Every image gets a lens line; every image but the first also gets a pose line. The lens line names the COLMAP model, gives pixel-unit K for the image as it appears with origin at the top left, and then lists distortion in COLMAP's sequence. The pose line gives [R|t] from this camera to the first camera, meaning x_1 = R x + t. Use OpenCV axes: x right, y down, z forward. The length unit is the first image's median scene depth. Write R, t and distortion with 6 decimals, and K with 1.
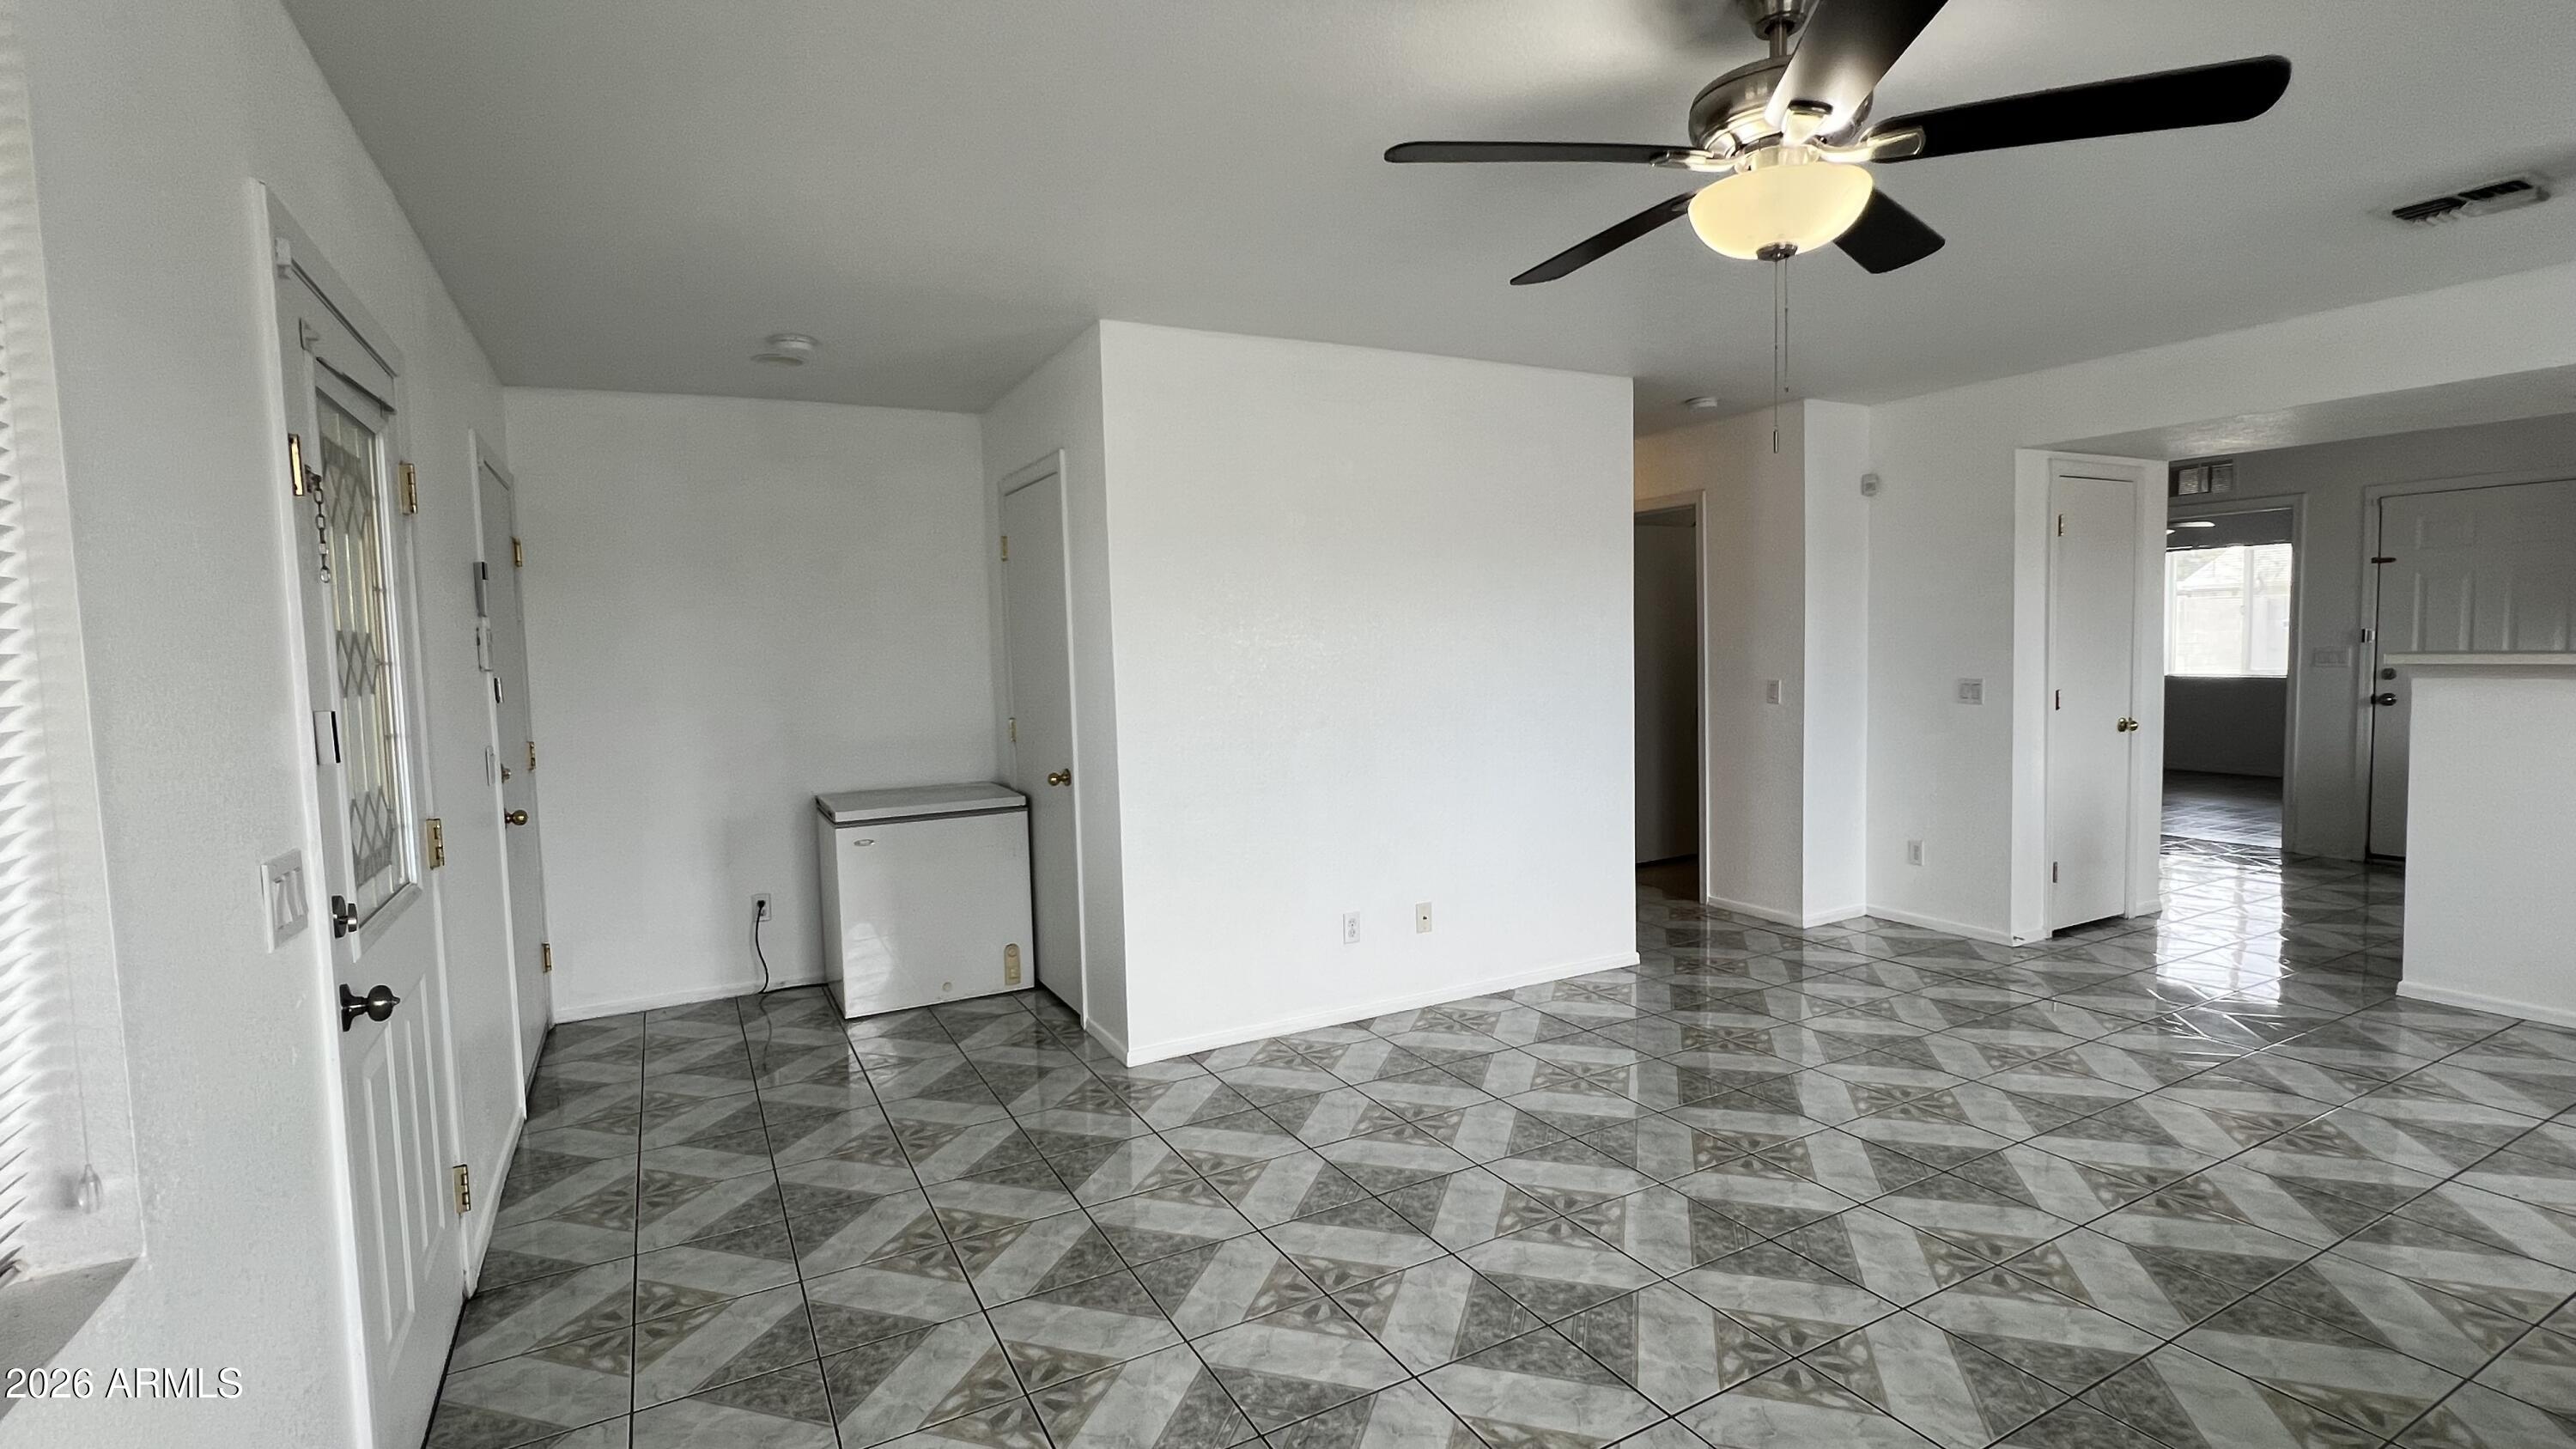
lens RADIAL K [[1175.1, 0, 1297.0], [0, 1175.1, 720.4], [0, 0, 1]] dist [-0.000878, 0.000826]
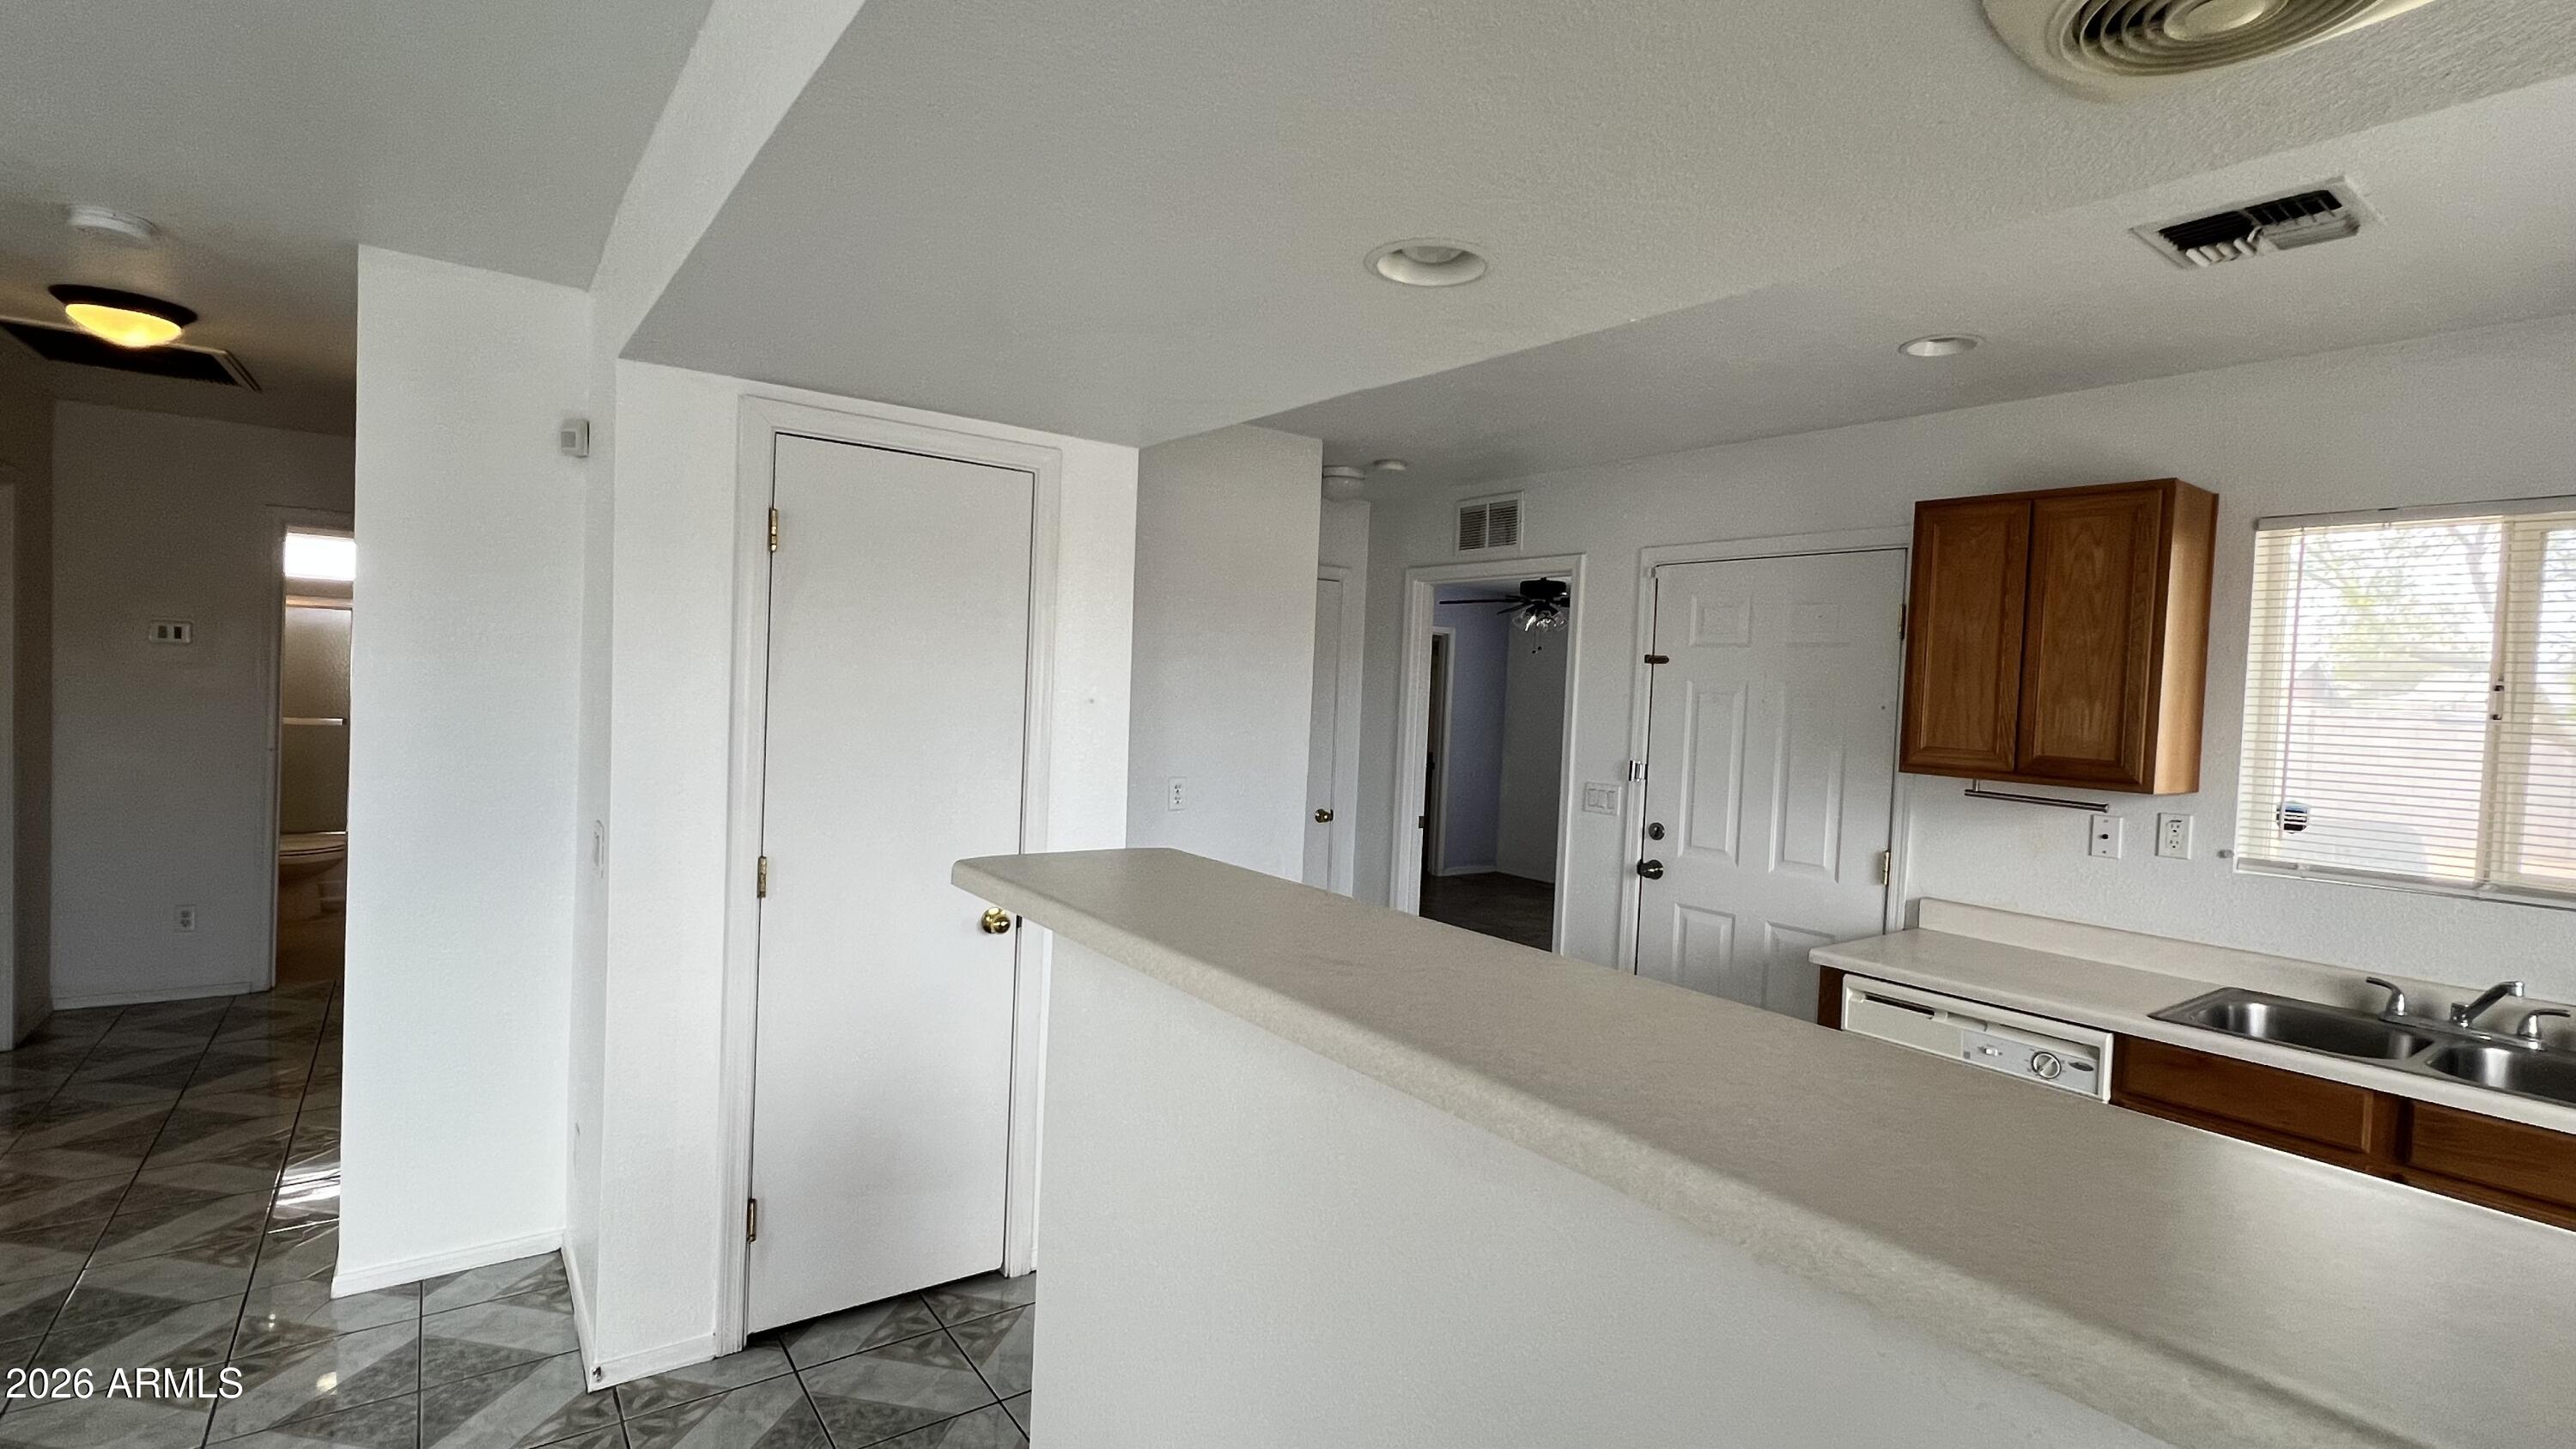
lens RADIAL K [[1175.1, 0, 1297.0], [0, 1175.1, 720.4], [0, 0, 1]] dist [-0.000878, 0.000826]
pose [[0.991236, 0.069476, 0.112354, 0.859679], [-0.064784, 0.996889, -0.044890, -0.077856], [-0.115123, 0.037218, 0.992654, 0.481400]]
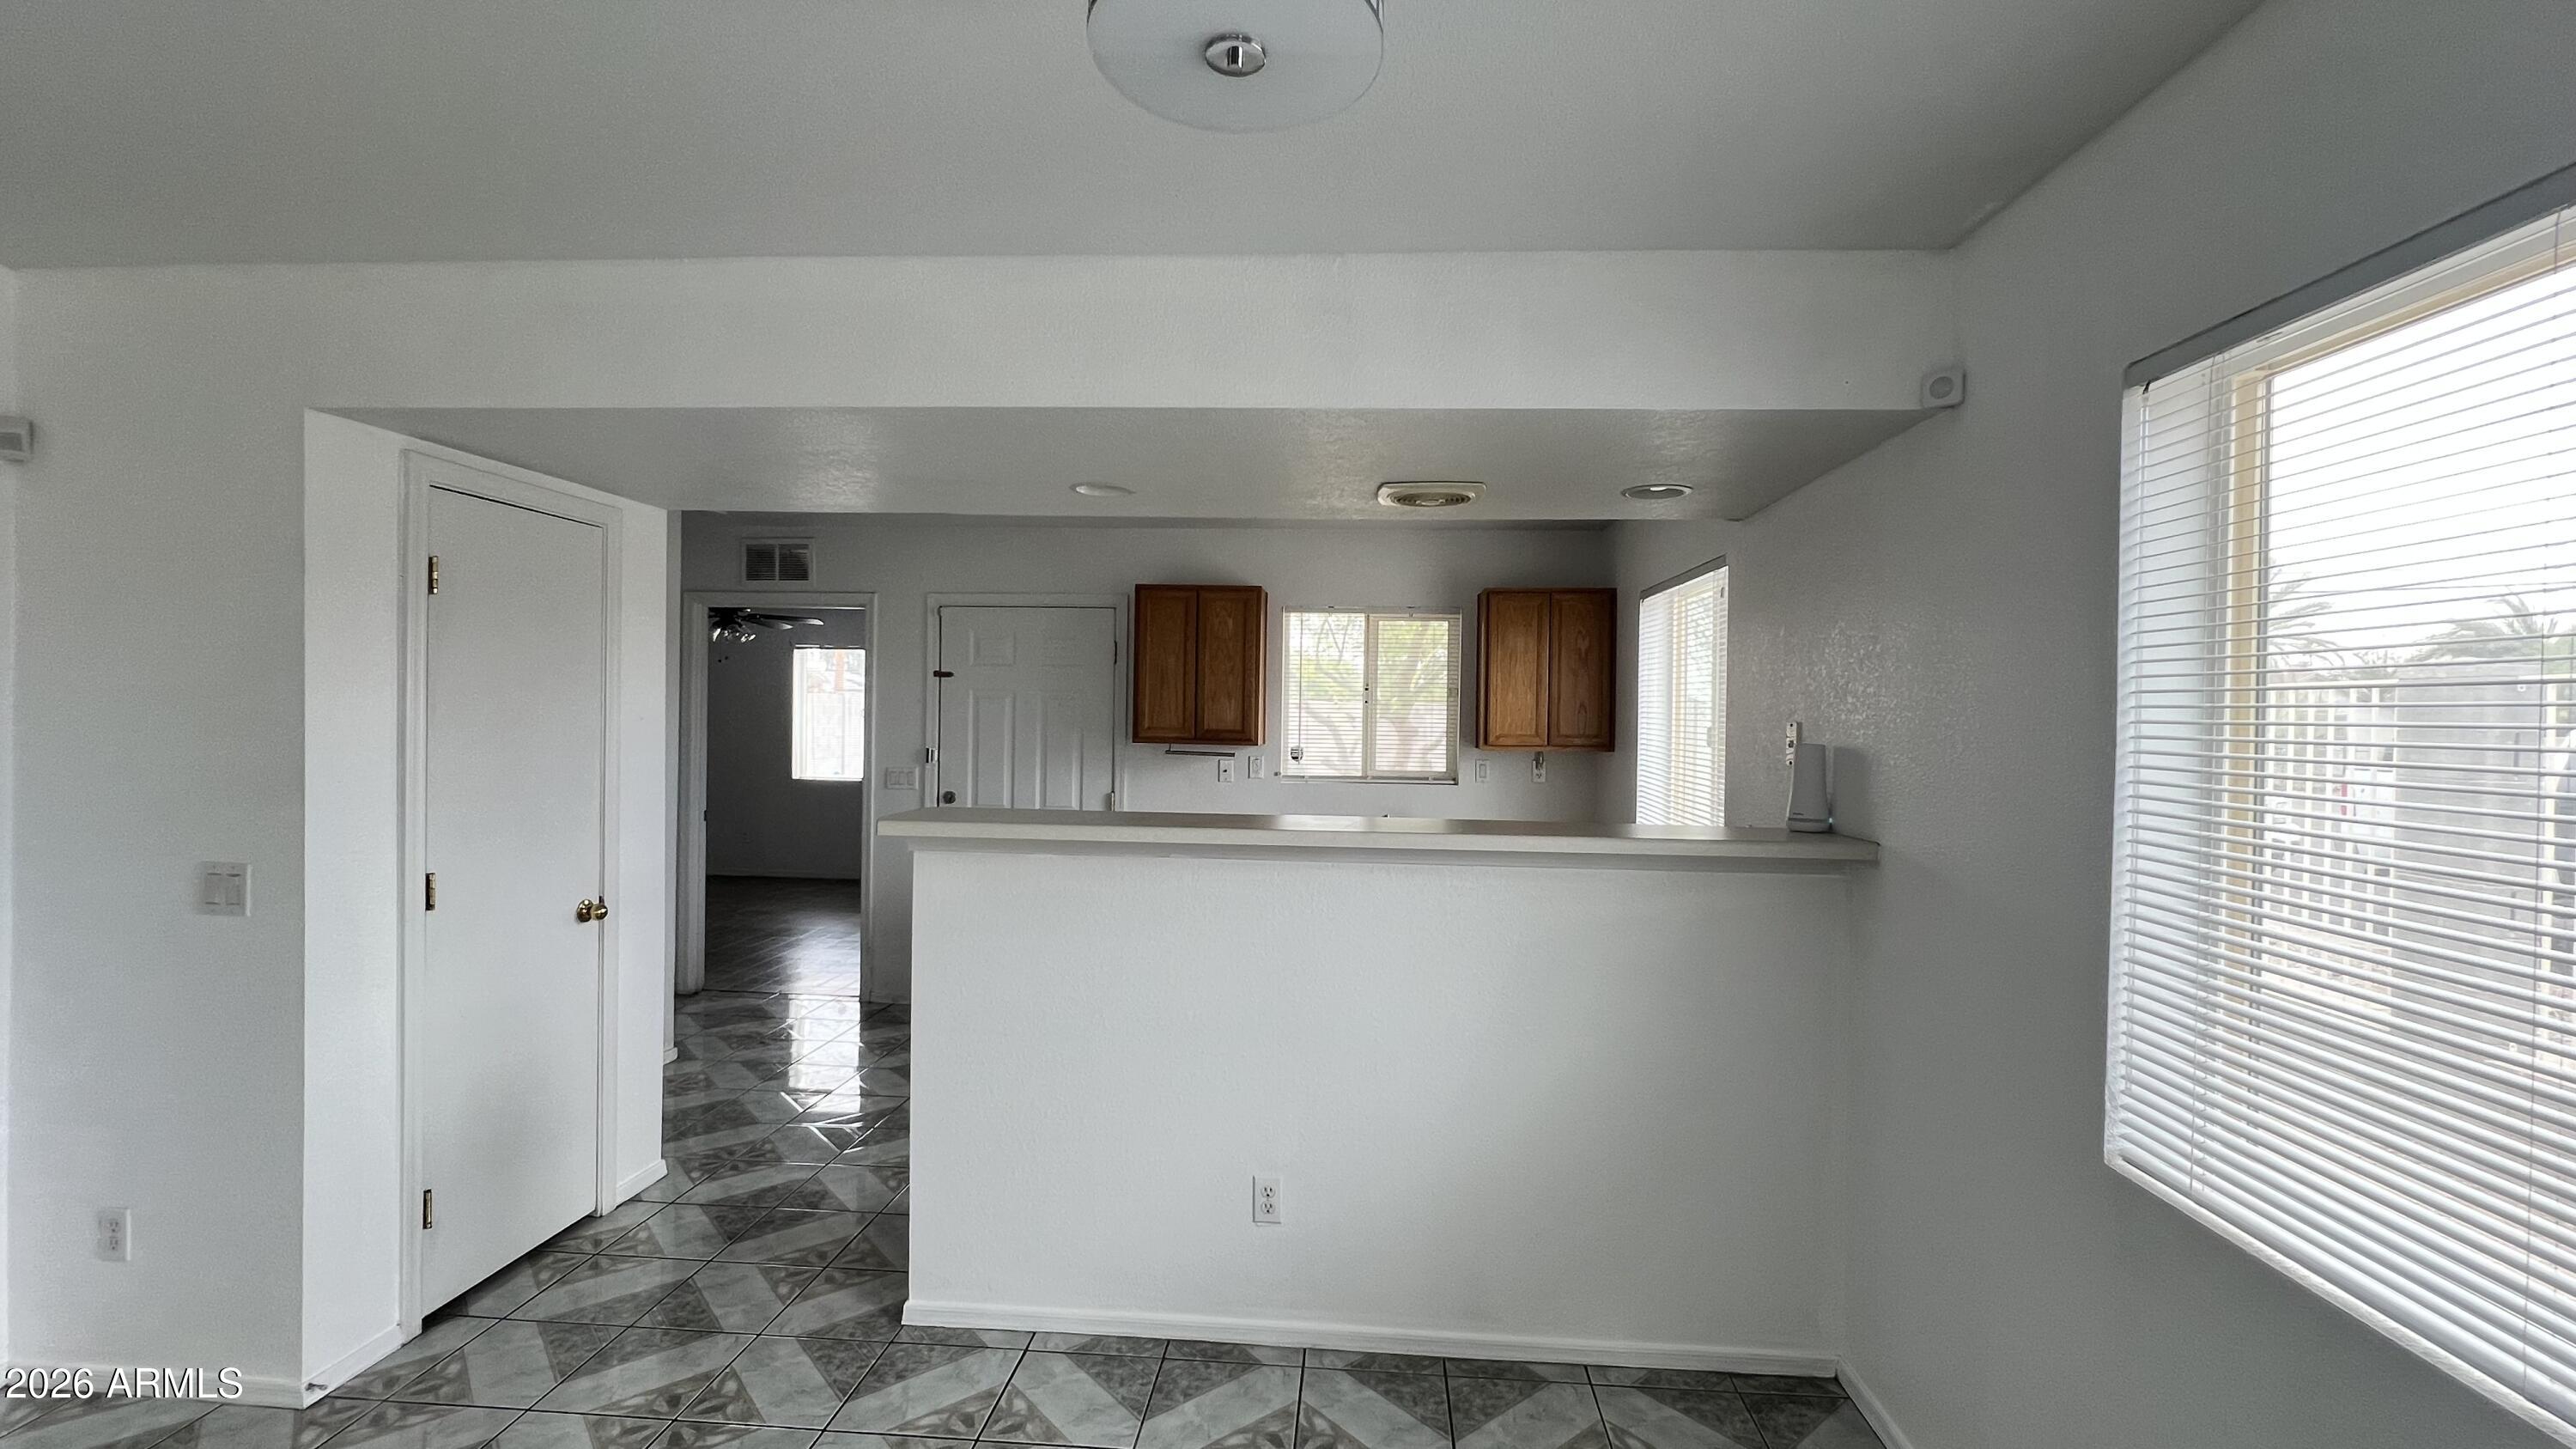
lens RADIAL K [[1175.1, 0, 1297.0], [0, 1175.1, 720.4], [0, 0, 1]] dist [-0.000878, 0.000826]
pose [[0.543823, 0.031183, 0.838620, 0.399340], [0.027179, 0.998131, -0.054740, -0.055293], [-0.838759, 0.052562, 0.541959, 0.353676]]
